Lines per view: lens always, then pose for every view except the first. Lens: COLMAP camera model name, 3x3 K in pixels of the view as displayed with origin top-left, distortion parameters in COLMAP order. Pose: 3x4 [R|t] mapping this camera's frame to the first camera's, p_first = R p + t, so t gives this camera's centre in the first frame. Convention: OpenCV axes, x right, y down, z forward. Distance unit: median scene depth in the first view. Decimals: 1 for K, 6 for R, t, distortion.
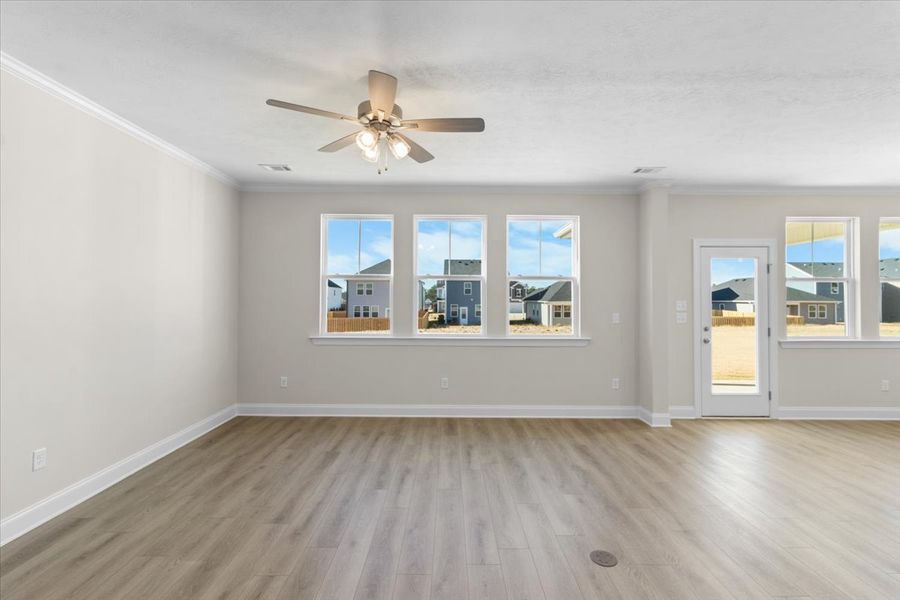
lens RADIAL K [[422.3, 0, 447.4], [0, 422.3, 294.7], [0, 0, 1]] dist [0.004674, 0.000841]
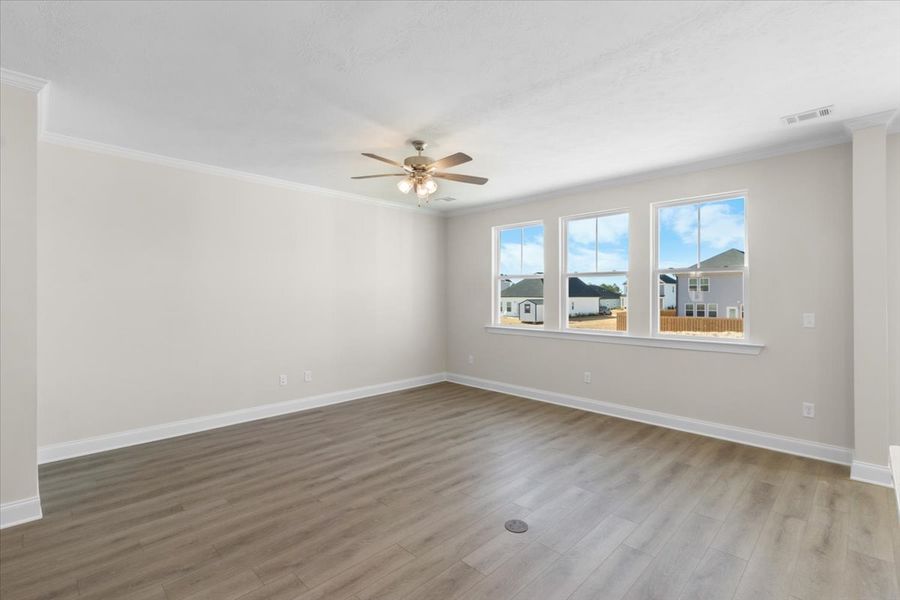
lens RADIAL K [[422.3, 0, 447.4], [0, 422.3, 294.7], [0, 0, 1]] dist [0.004674, 0.000841]
pose [[0.698384, -0.006841, -0.715691, 0.488803], [0.011058, 0.999938, 0.001233, 0.003366], [0.715638, -0.008775, 0.698416, 0.043347]]
